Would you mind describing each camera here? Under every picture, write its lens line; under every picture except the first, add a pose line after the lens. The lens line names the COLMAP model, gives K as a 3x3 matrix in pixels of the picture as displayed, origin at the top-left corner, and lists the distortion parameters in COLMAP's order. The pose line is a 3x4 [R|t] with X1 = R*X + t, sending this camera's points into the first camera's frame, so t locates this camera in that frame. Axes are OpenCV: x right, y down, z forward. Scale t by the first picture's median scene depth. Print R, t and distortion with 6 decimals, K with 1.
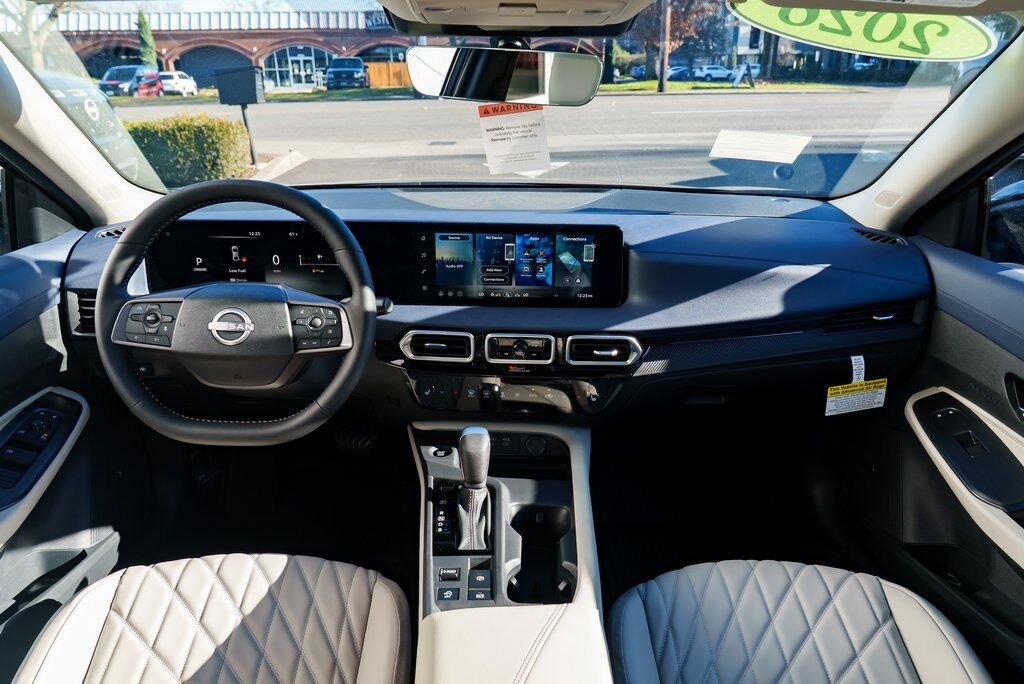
lens RADIAL K [[723.9, 0, 526.6], [0, 723.9, 338.5], [0, 0, 1]] dist [-0.026767, 0.020847]
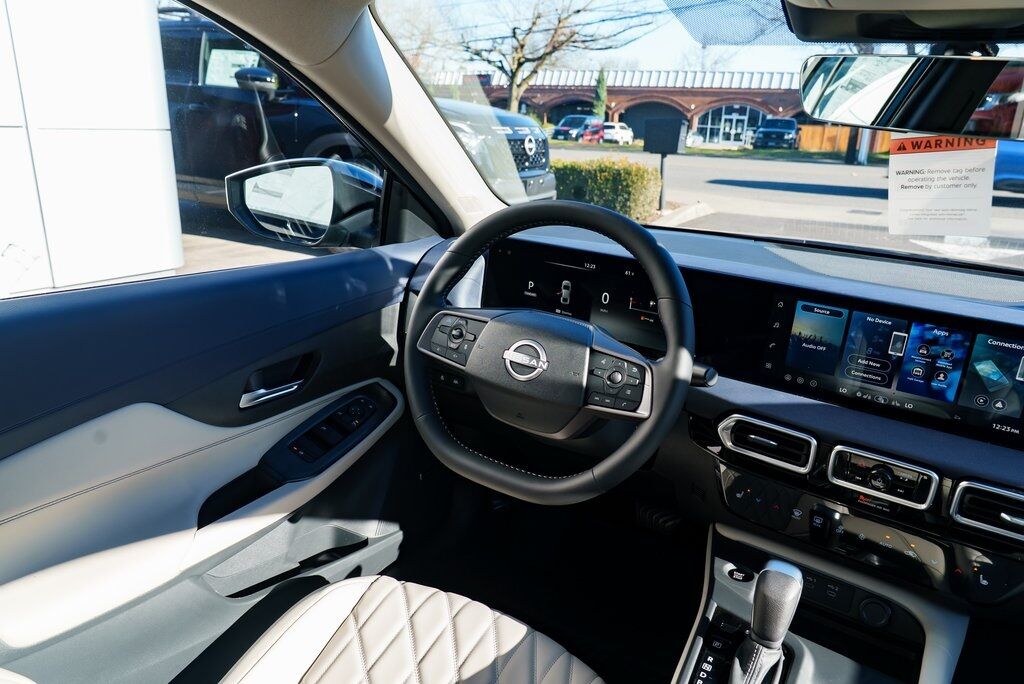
lens RADIAL K [[723.9, 0, 495.7], [0, 723.9, 341.9], [0, 0, 1]] dist [-0.026767, 0.020847]
pose [[0.829666, 0.204638, -0.519401, 0.016981], [-0.239402, 0.970921, 0.000123, -0.024201], [0.504323, 0.124243, 0.854531, 0.174101]]
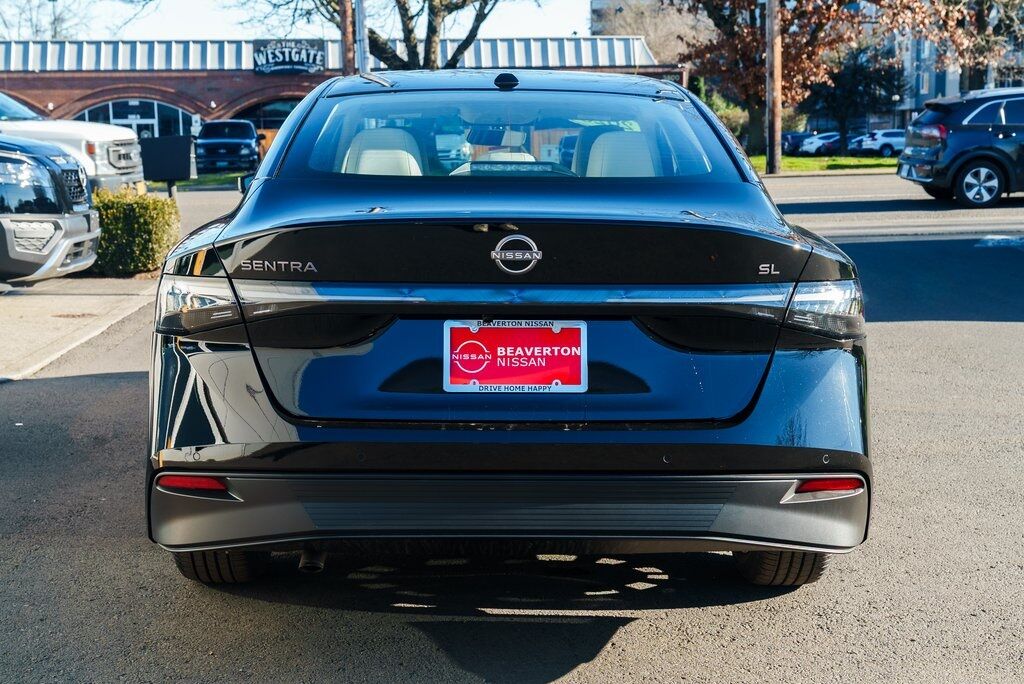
lens RADIAL K [[1397.5, 0, 512.0], [0, 1397.5, 346.0], [0, 0, 1]] dist [0.001207, 0.000000]
pose [[0.999691, -0.002966, -0.024671, 0.184648], [-0.002243, 0.978024, -0.208479, 1.443290], [0.024747, 0.208470, 0.977716, -3.833446]]
